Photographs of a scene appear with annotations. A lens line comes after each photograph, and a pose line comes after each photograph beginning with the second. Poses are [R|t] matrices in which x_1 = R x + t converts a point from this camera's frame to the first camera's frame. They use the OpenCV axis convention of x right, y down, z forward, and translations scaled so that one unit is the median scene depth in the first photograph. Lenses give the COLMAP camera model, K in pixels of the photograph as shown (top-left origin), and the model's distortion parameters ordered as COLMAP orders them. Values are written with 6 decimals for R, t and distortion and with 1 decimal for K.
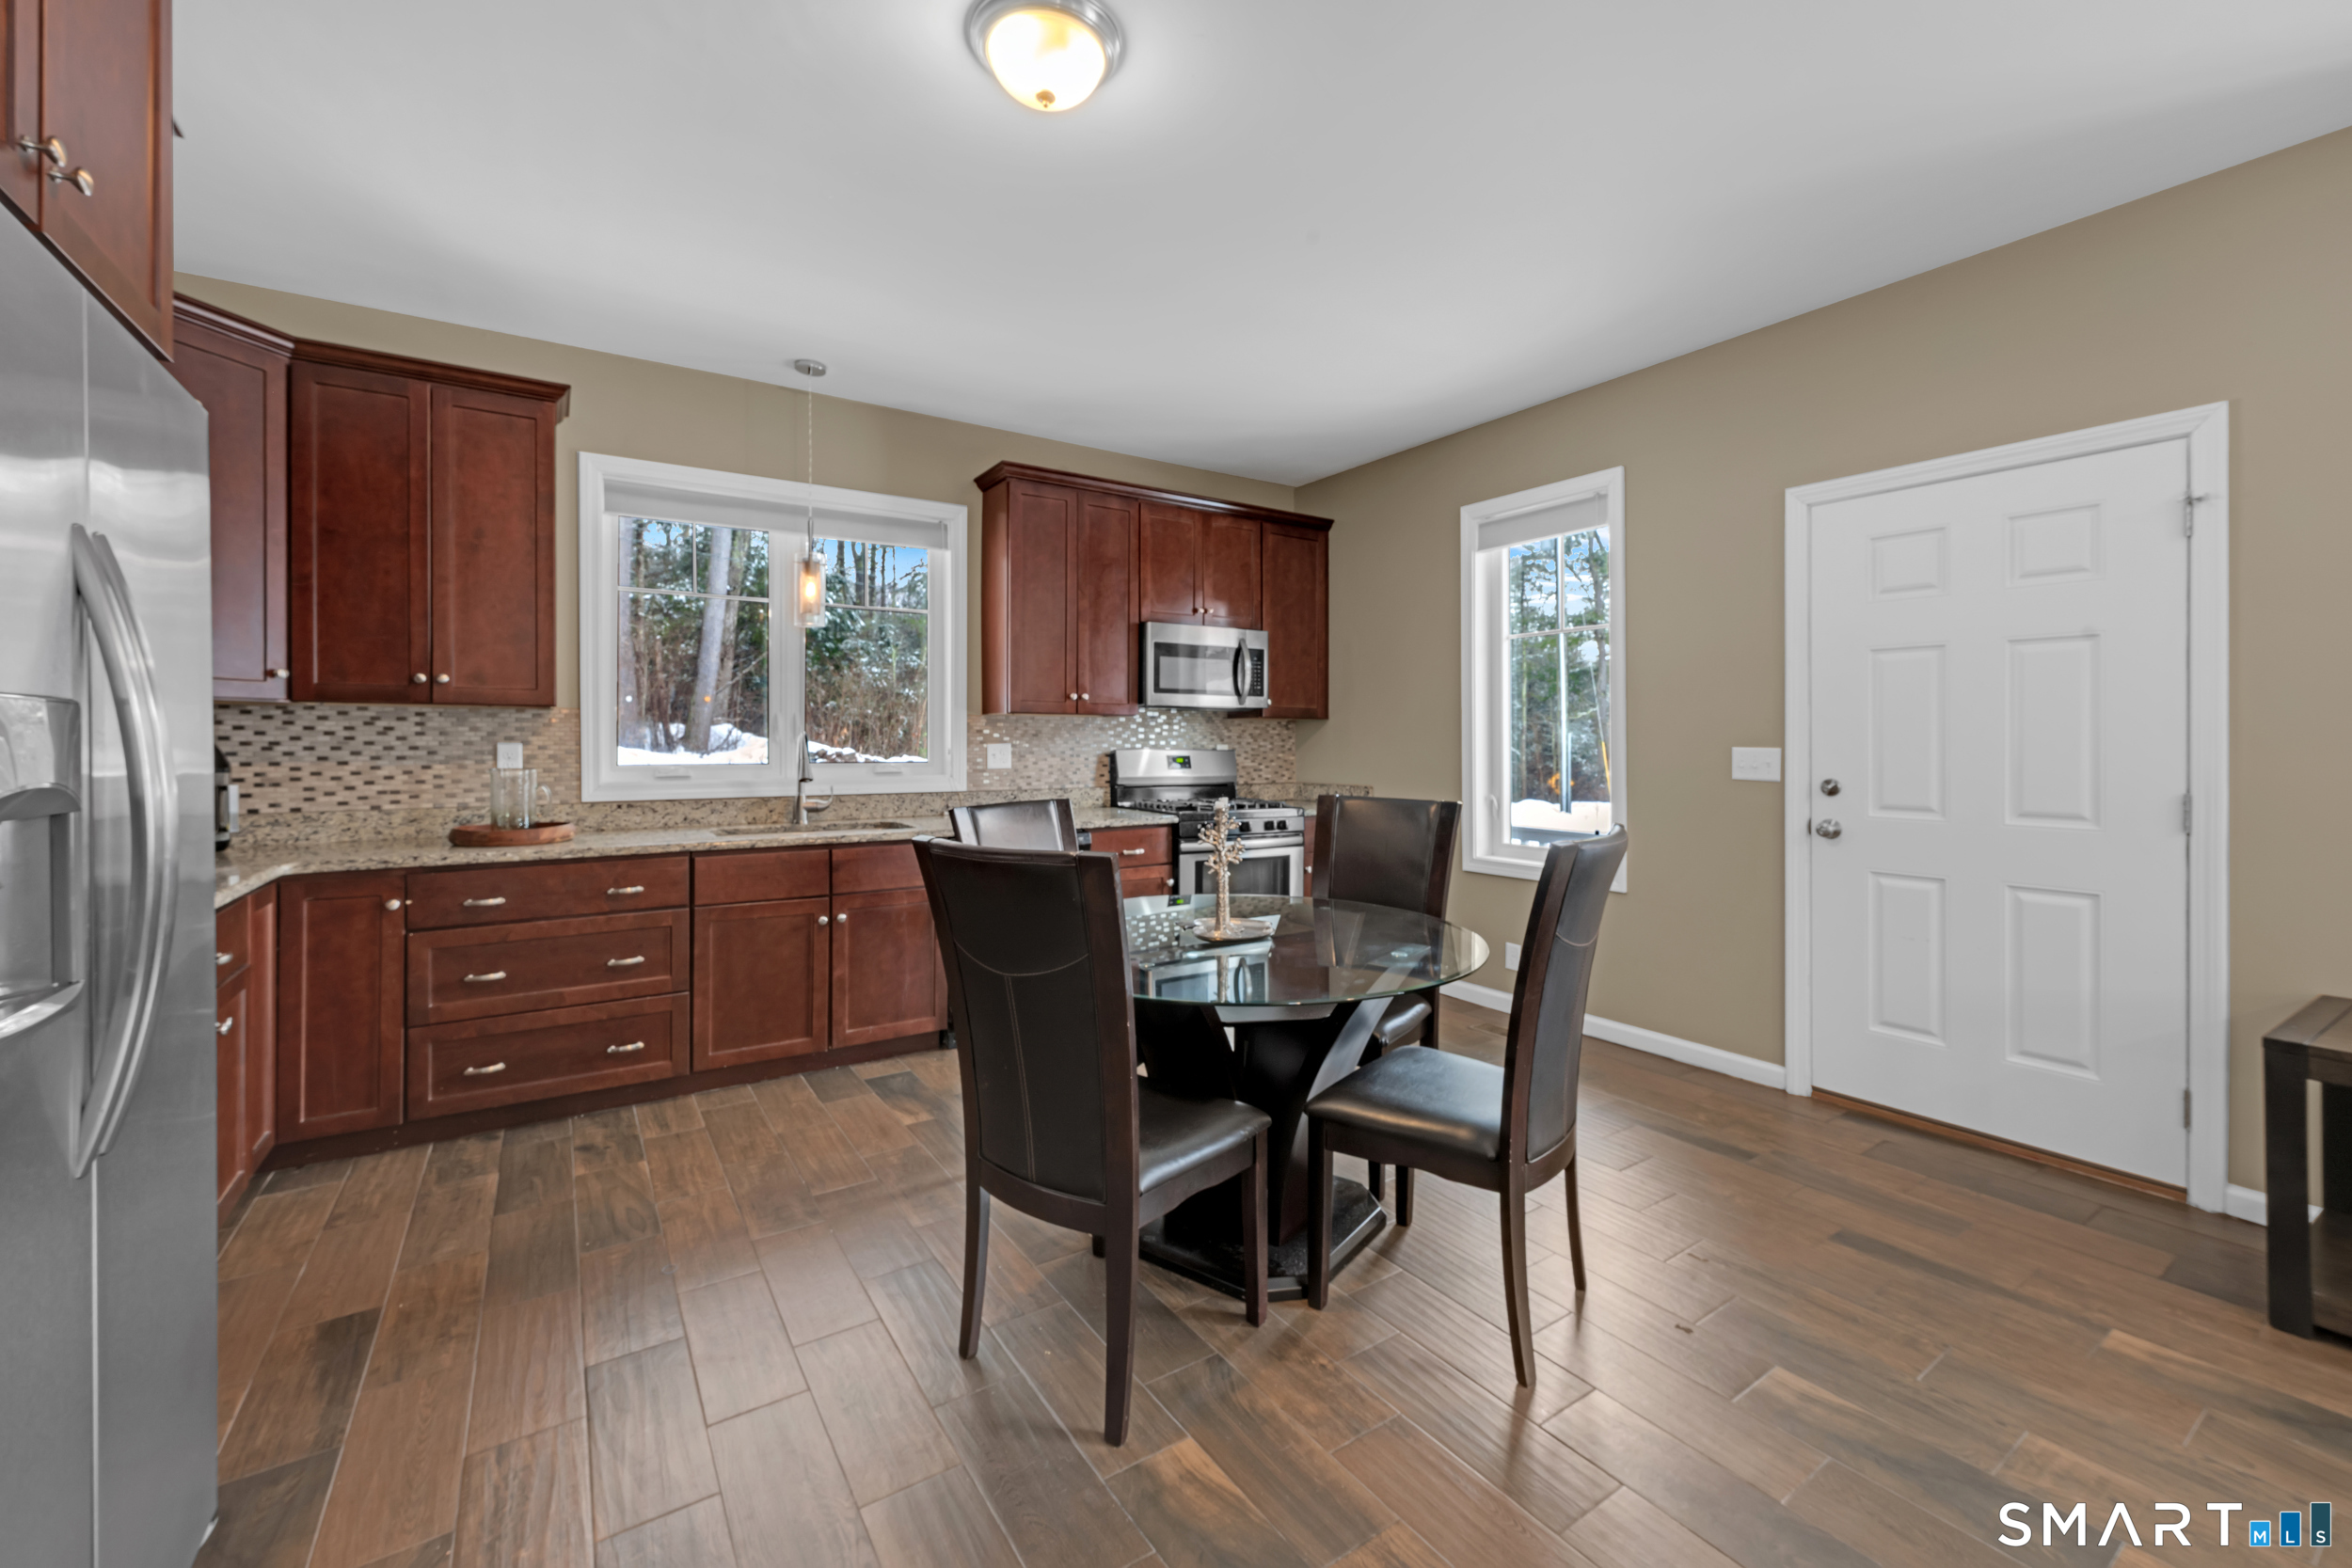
lens RADIAL K [[957.8, 0, 1176.9], [0, 957.8, 748.5], [0, 0, 1]] dist [-0.000482, 0.000047]
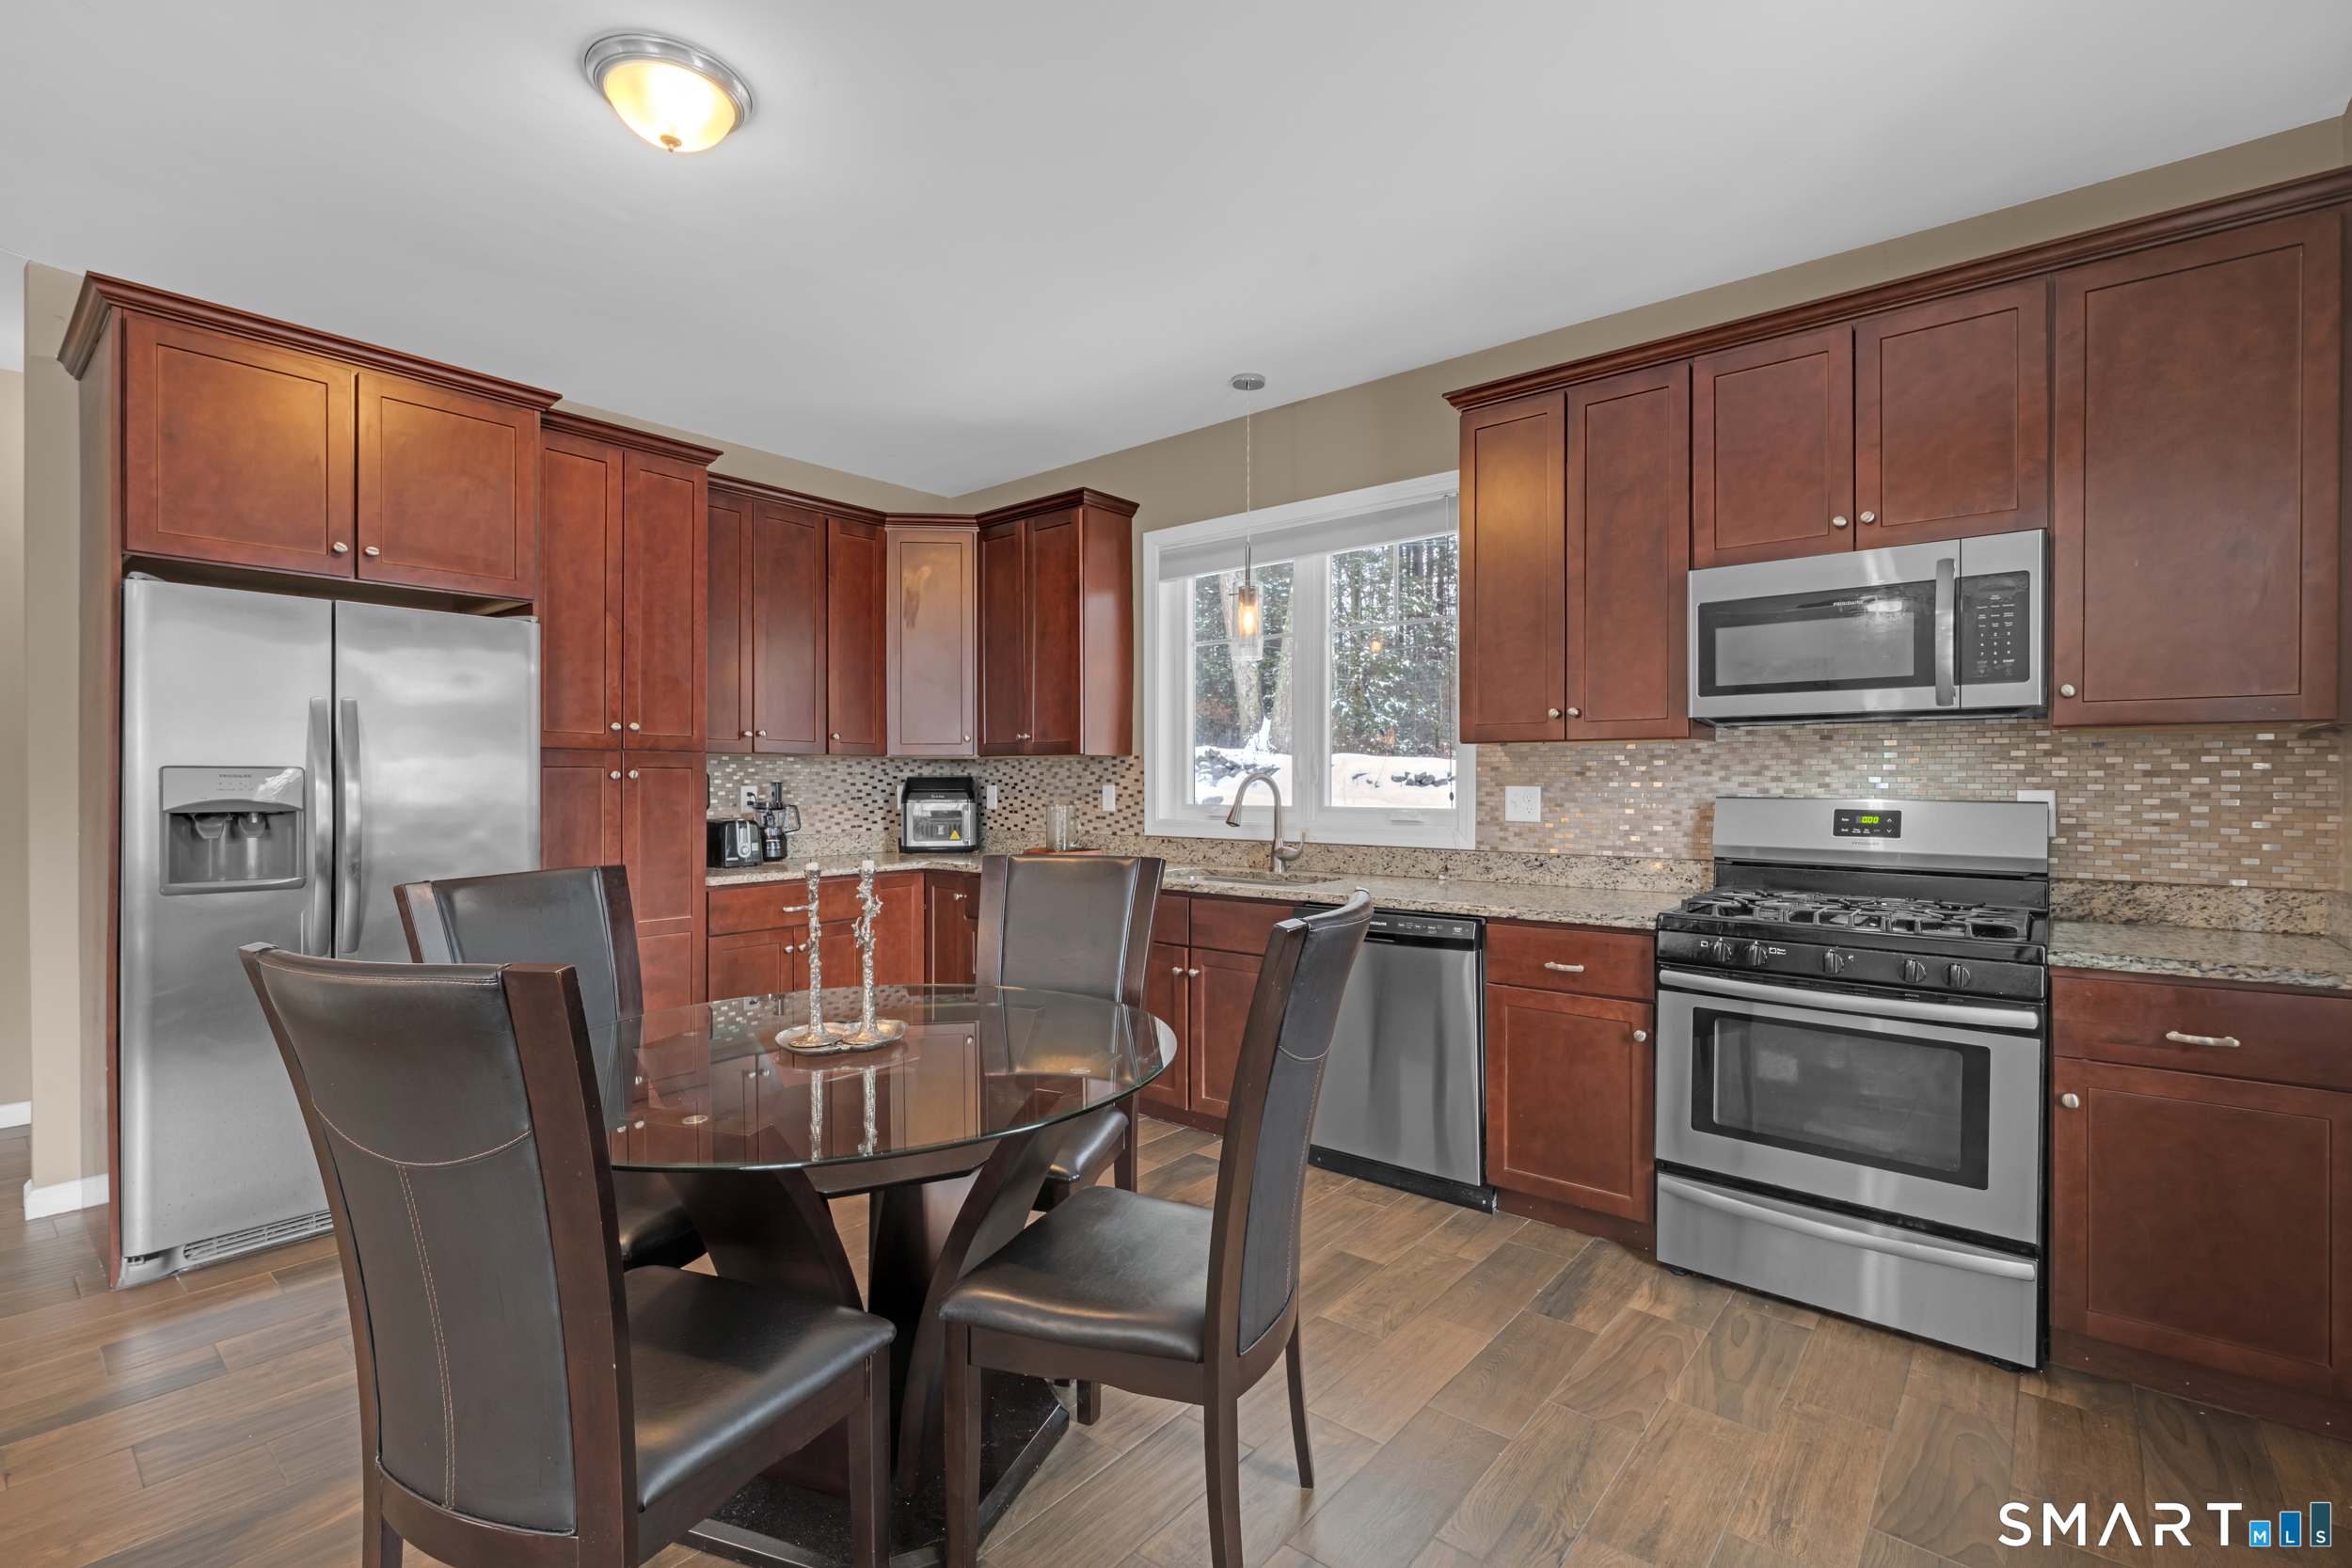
lens RADIAL K [[1050.5, 0, 1171.2], [0, 1050.5, 779.2], [0, 0, 1]] dist [0.002831, 0.000272]
pose [[0.277213, -0.002502, -0.960805, 0.556201], [-0.005070, 0.999979, -0.004067, -0.006215], [0.960795, 0.005998, 0.277195, 0.620512]]
